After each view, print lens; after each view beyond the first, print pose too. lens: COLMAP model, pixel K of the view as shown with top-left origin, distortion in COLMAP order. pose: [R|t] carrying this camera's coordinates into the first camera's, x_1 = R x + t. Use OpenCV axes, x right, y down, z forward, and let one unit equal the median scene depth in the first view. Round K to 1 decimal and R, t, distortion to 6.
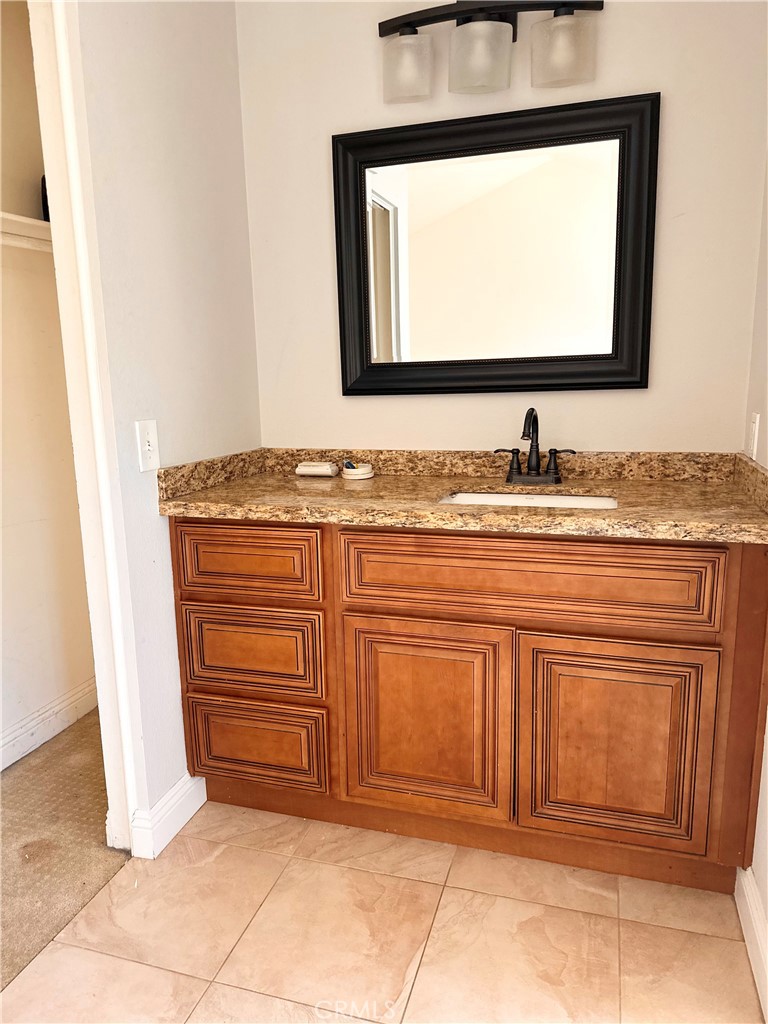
lens RADIAL K [[713.5, 0, 390.8], [0, 713.5, 512.8], [0, 0, 1]] dist [0.124288, -0.244171]
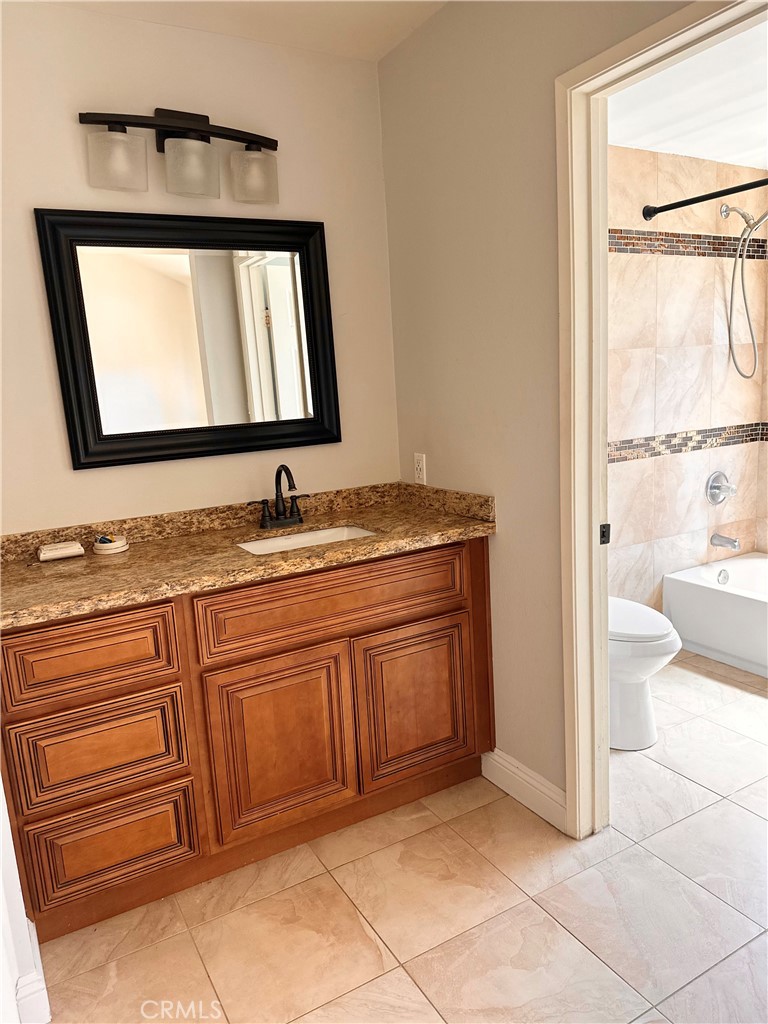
lens RADIAL K [[713.5, 0, 390.8], [0, 713.5, 512.8], [0, 0, 1]] dist [0.124288, -0.244171]
pose [[0.674282, -0.151305, 0.722807, -0.588656], [0.182034, 0.982637, 0.035882, -0.079093], [-0.715687, 0.107381, 0.690117, 0.046062]]
